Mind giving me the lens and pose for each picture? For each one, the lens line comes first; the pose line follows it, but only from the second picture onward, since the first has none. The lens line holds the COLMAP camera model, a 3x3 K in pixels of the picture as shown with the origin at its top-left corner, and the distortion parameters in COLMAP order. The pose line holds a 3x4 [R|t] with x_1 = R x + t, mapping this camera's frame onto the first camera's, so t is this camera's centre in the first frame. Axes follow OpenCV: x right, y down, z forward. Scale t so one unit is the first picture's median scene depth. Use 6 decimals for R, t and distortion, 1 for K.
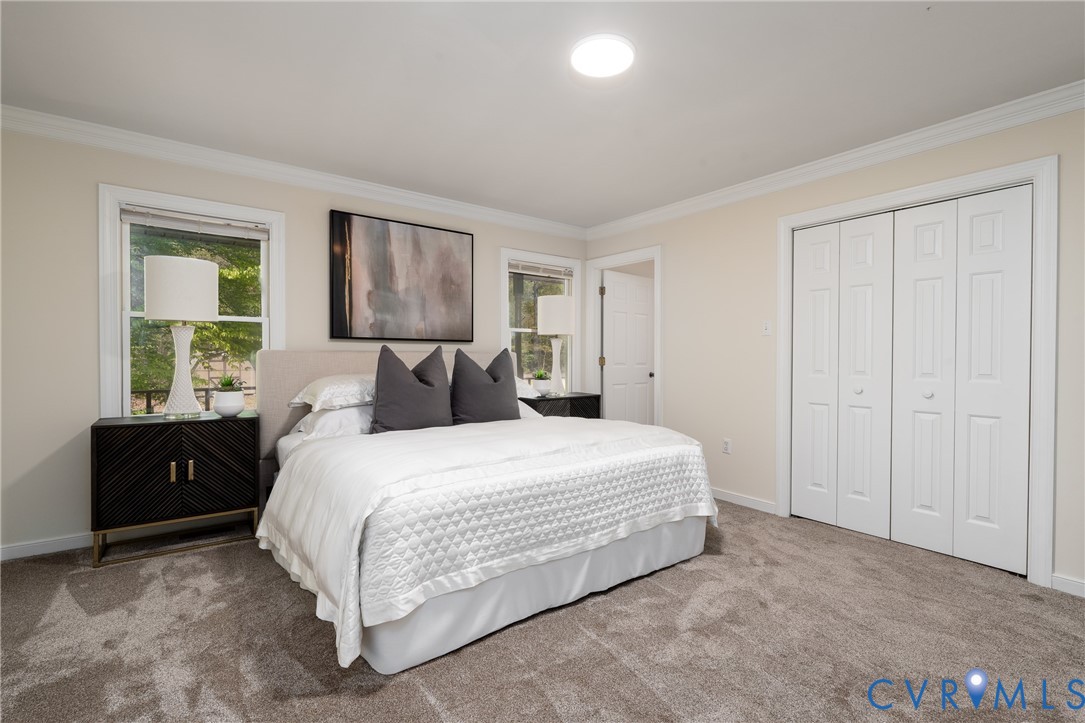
lens RADIAL K [[491.2, 0, 545.1], [0, 491.2, 360.8], [0, 0, 1]] dist [0.000062, 0.000028]
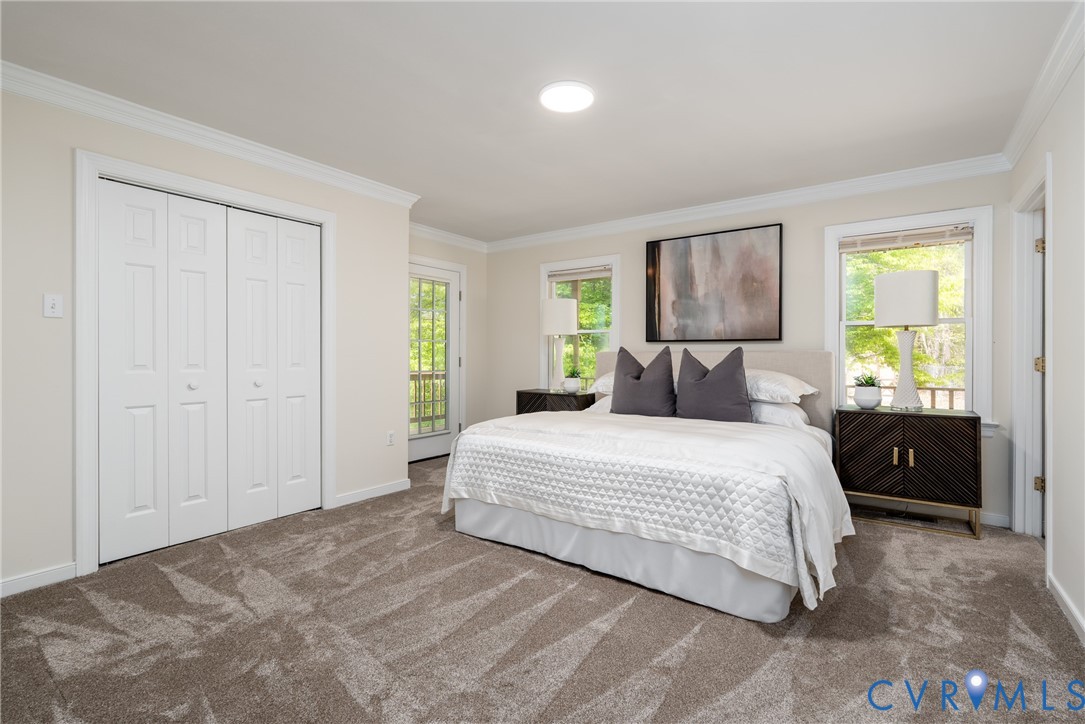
lens RADIAL K [[491.2, 0, 545.2], [0, 491.2, 358.8], [0, 0, 1]] dist [0.000062, 0.000028]
pose [[0.298912, 0.003359, -0.954275, 0.988568], [-0.011807, 0.999930, -0.000178, 0.002505], [0.954208, 0.011320, 0.298931, 0.502843]]
